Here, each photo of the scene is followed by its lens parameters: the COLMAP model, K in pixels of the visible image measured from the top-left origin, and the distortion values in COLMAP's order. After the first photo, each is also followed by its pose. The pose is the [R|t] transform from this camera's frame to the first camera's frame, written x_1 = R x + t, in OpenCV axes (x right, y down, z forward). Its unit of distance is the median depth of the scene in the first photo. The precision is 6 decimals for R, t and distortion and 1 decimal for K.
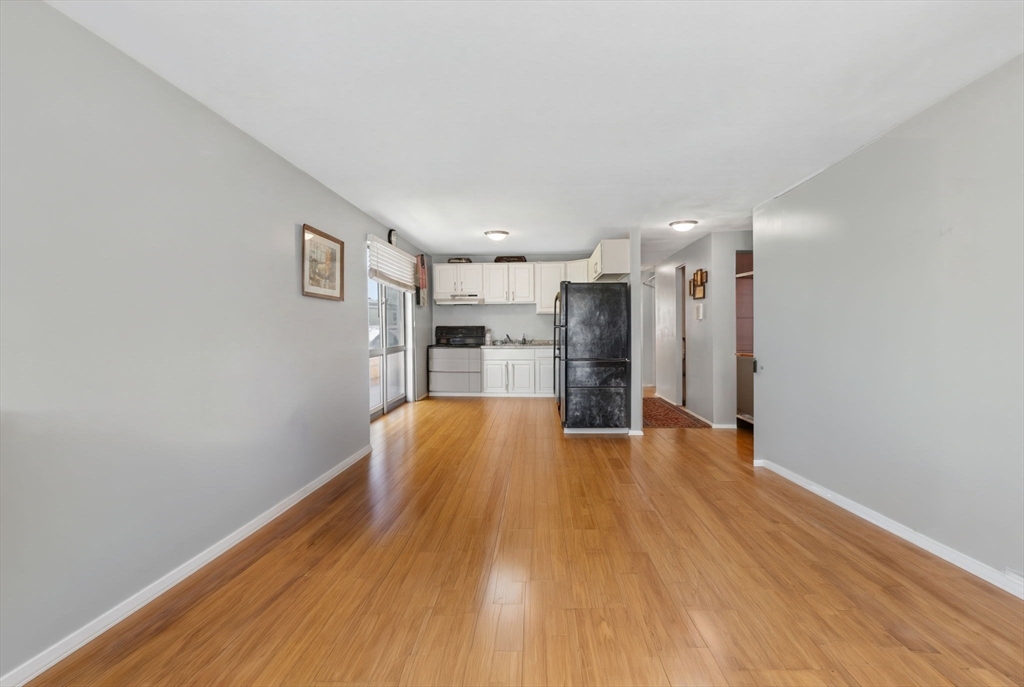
lens RADIAL K [[474.2, 0, 513.3], [0, 474.2, 338.7], [0, 0, 1]] dist [0.005490, -0.001474]
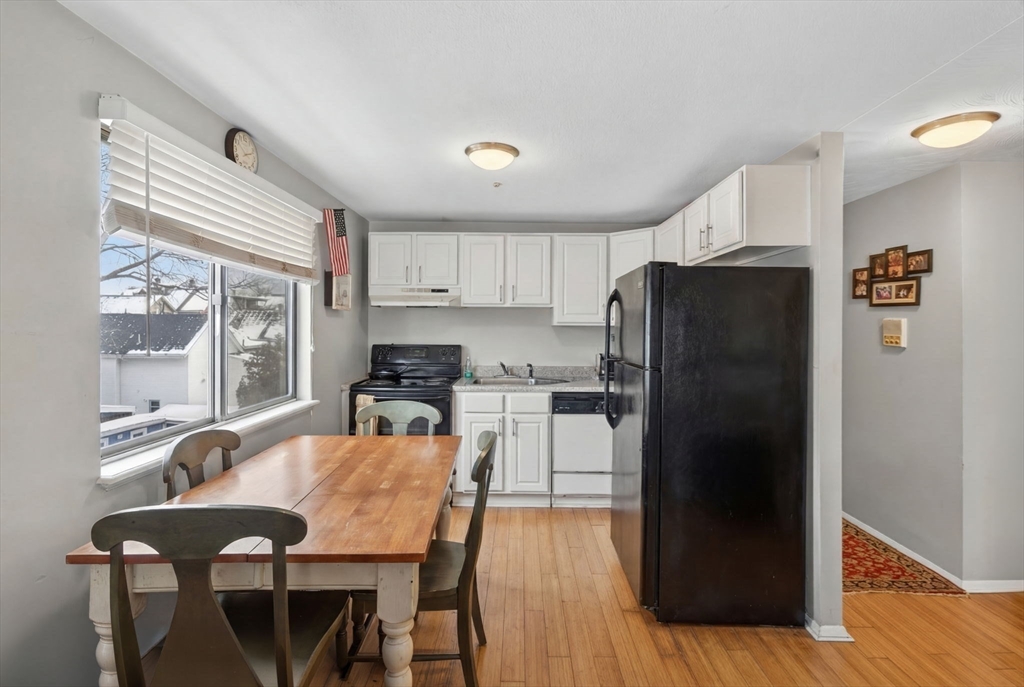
lens RADIAL K [[474.2, 0, 523.8], [0, 474.2, 323.3], [0, 0, 1]] dist [0.005490, -0.001474]
pose [[0.997058, 0.013449, 0.075468, -0.031633], [-0.011421, 0.999564, -0.027241, -0.043278], [-0.075802, 0.026299, 0.996776, 0.483515]]
